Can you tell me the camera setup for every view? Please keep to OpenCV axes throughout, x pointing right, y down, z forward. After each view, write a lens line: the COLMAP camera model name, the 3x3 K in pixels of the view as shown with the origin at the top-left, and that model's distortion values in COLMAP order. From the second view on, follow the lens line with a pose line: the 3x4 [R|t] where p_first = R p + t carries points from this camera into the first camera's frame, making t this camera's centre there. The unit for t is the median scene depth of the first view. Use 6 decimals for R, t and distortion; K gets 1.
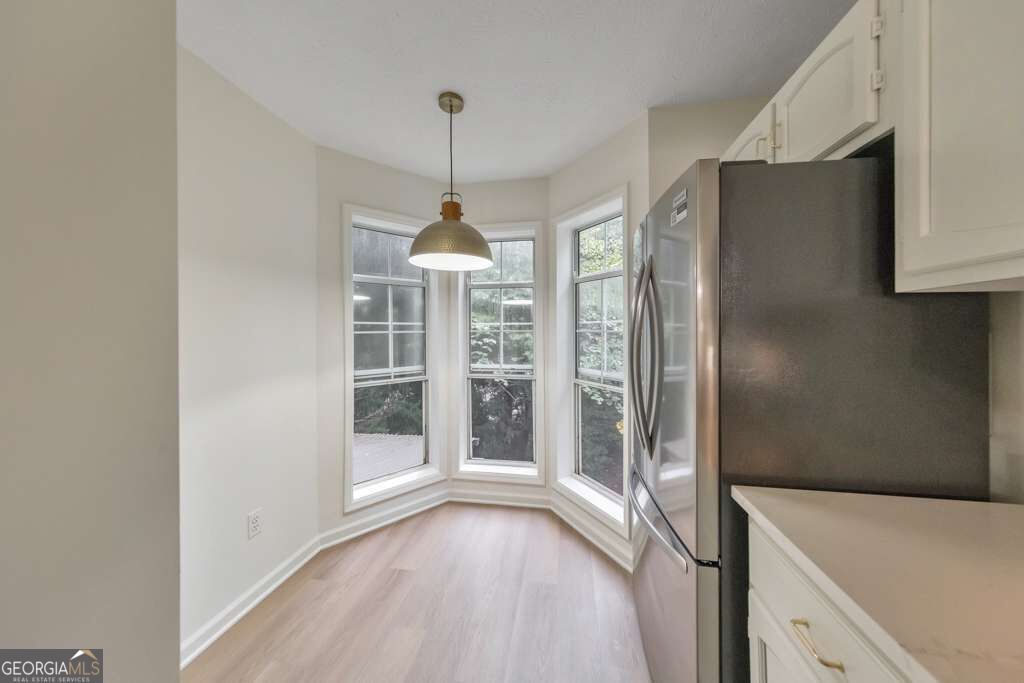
lens RADIAL K [[333.1, 0, 514.3], [0, 333.1, 328.1], [0, 0, 1]] dist [0.000835, 0.000084]
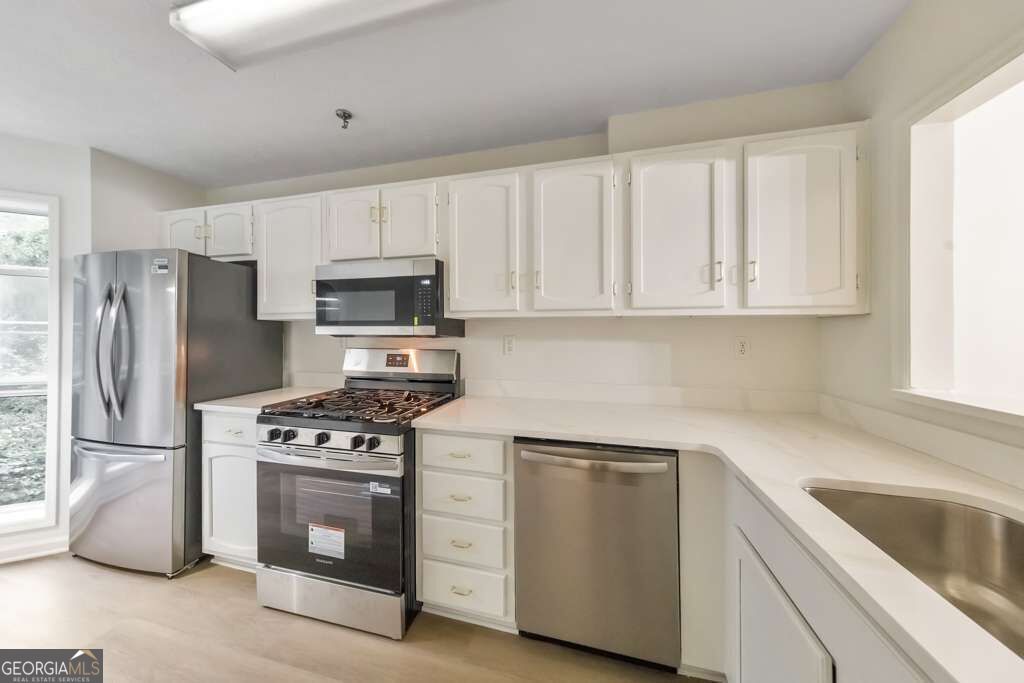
lens RADIAL K [[334.4, 0, 508.5], [0, 334.4, 335.4], [0, 0, 1]] dist [0.000340, 0.000032]
pose [[0.092106, -0.003479, 0.995743, -0.637624], [-0.012165, 0.999915, 0.004619, -0.005548], [-0.995675, -0.012538, 0.092056, -0.594731]]
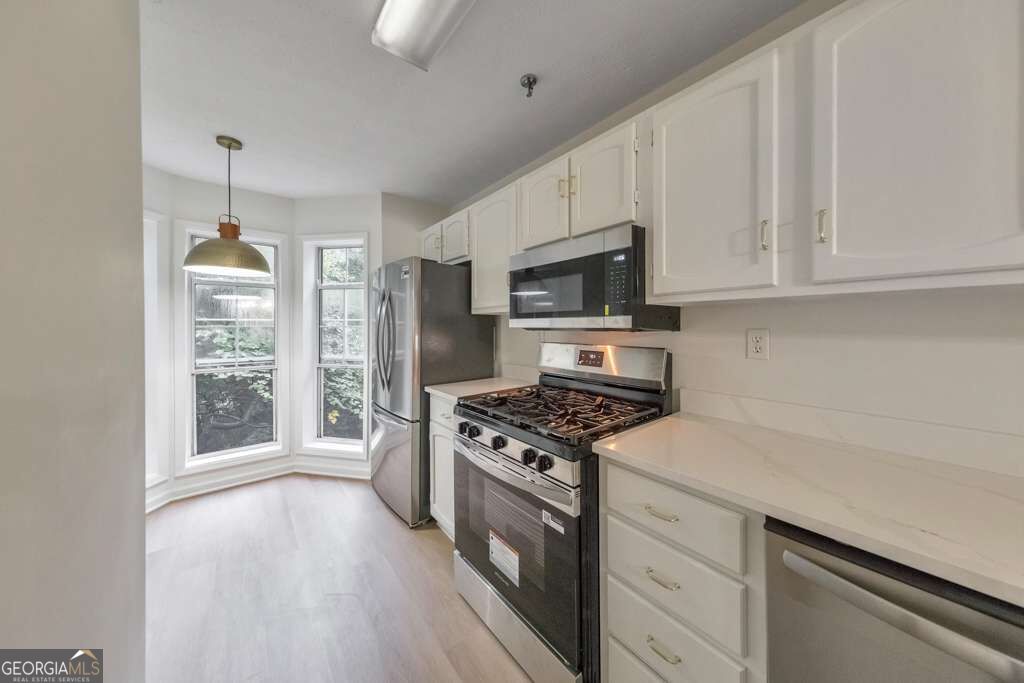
lens RADIAL K [[330.1, 0, 515.1], [0, 330.1, 330.1], [0, 0, 1]] dist [0.005038, -0.000006]
pose [[0.662367, -0.007412, 0.749143, -0.378238], [-0.007302, 0.999840, 0.016349, -0.005112], [-0.749144, -0.016300, 0.662207, -0.574115]]
